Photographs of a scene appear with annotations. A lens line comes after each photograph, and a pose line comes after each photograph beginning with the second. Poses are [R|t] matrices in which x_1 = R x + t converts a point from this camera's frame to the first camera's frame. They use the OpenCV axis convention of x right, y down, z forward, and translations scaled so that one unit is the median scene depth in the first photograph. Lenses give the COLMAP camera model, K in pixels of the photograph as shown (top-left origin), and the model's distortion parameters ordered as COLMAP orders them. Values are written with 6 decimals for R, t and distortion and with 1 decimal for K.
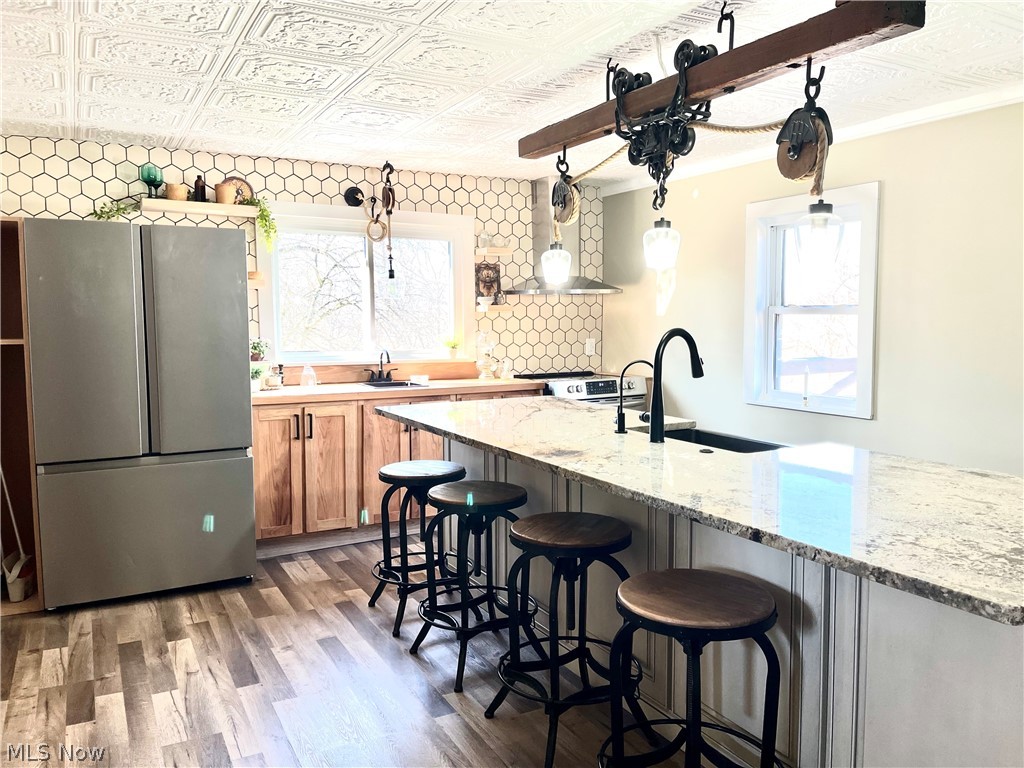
lens RADIAL K [[775.1, 0, 517.3], [0, 775.1, 387.0], [0, 0, 1]] dist [0.041446, -0.013903]
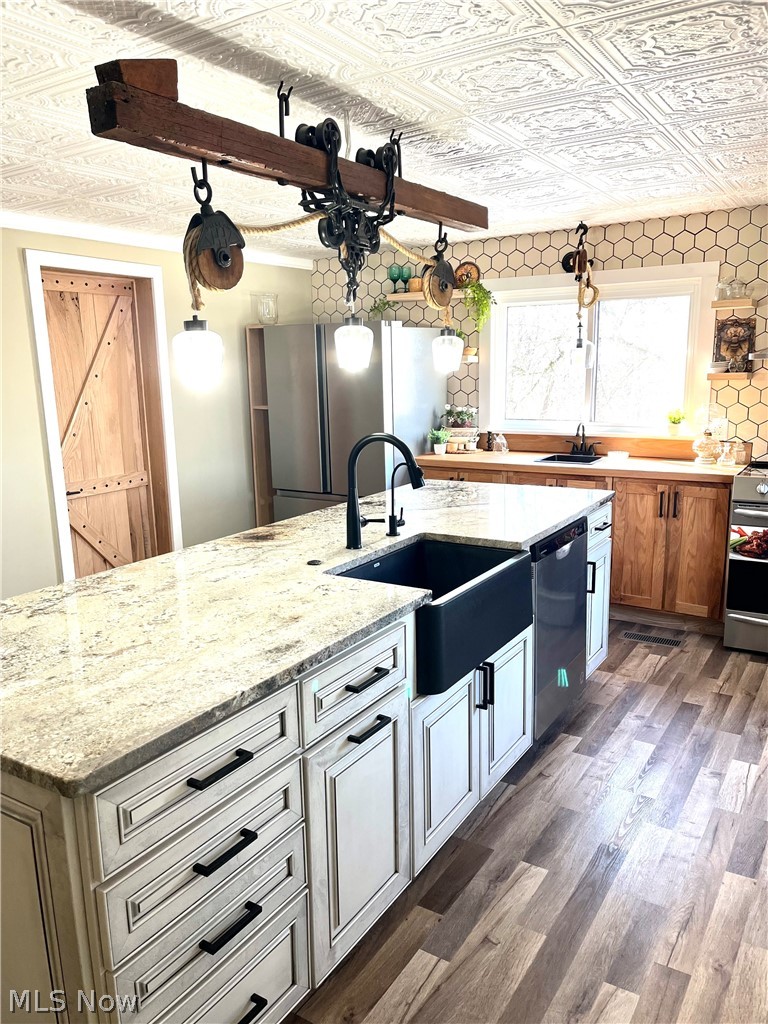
lens RADIAL K [[775.1, 0, 380.2], [0, 775.1, 517.5], [0, 0, 1]] dist [0.041446, -0.013903]
pose [[0.477019, 0.165334, -0.863202, 0.566424], [-0.059220, 0.985961, 0.156121, -0.067375], [0.876895, -0.023353, 0.480114, 0.312587]]
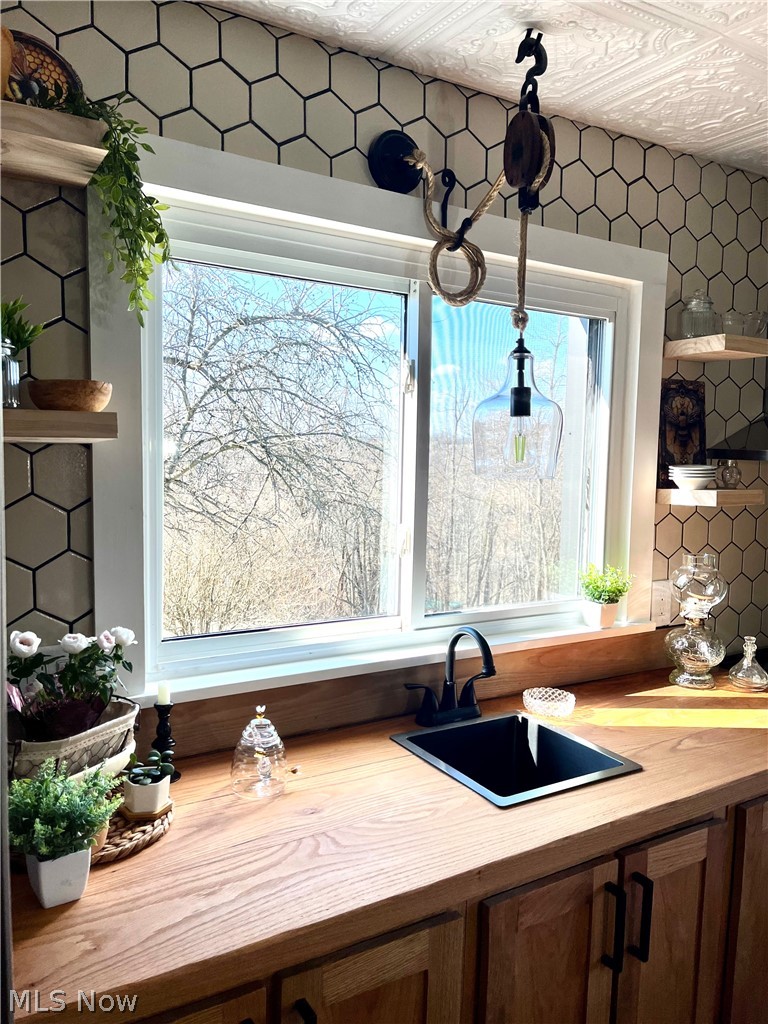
lens RADIAL K [[775.1, 0, 380.1], [0, 775.1, 508.0], [0, 0, 1]] dist [0.041446, -0.013903]
pose [[0.999260, 0.019712, 0.033037, -0.222452], [-0.019321, 0.999740, -0.012114, -0.094944], [-0.033267, 0.011466, 0.999381, 0.670244]]
